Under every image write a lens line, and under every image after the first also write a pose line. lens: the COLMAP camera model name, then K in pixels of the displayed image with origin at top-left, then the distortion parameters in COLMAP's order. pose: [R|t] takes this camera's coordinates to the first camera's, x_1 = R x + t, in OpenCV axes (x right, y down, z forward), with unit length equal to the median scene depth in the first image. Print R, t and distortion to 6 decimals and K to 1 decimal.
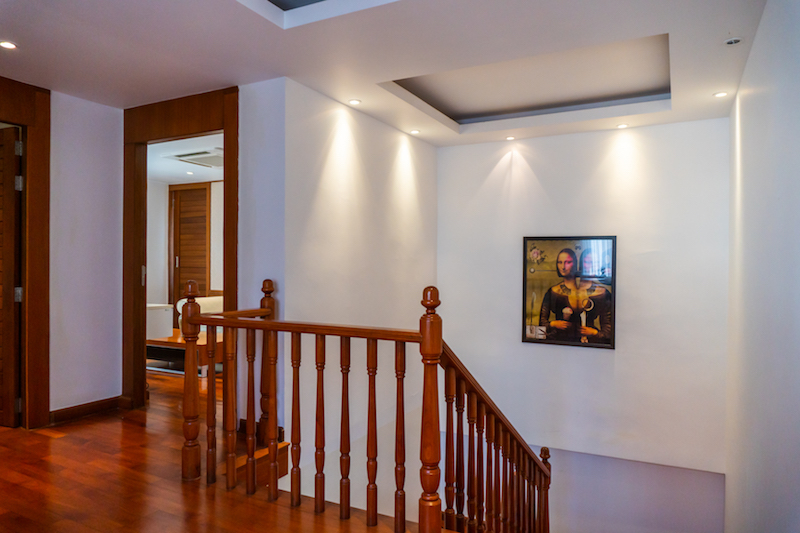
lens RADIAL K [[538.7, 0, 398.7], [0, 538.7, 268.4], [0, 0, 1]] dist [-0.007817, -0.008823]
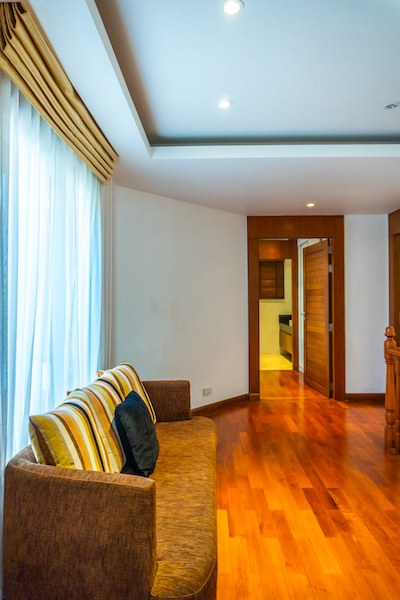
lens RADIAL K [[404.0, 0, 200.0], [0, 404.0, 300.0], [0, 0, 1]] dist [-0.007817, -0.008823]
pose [[0.434840, -0.009199, -0.900461, 0.359199], [0.000077, 0.999948, -0.010178, -0.032126], [0.900508, 0.004357, 0.434818, -0.028848]]
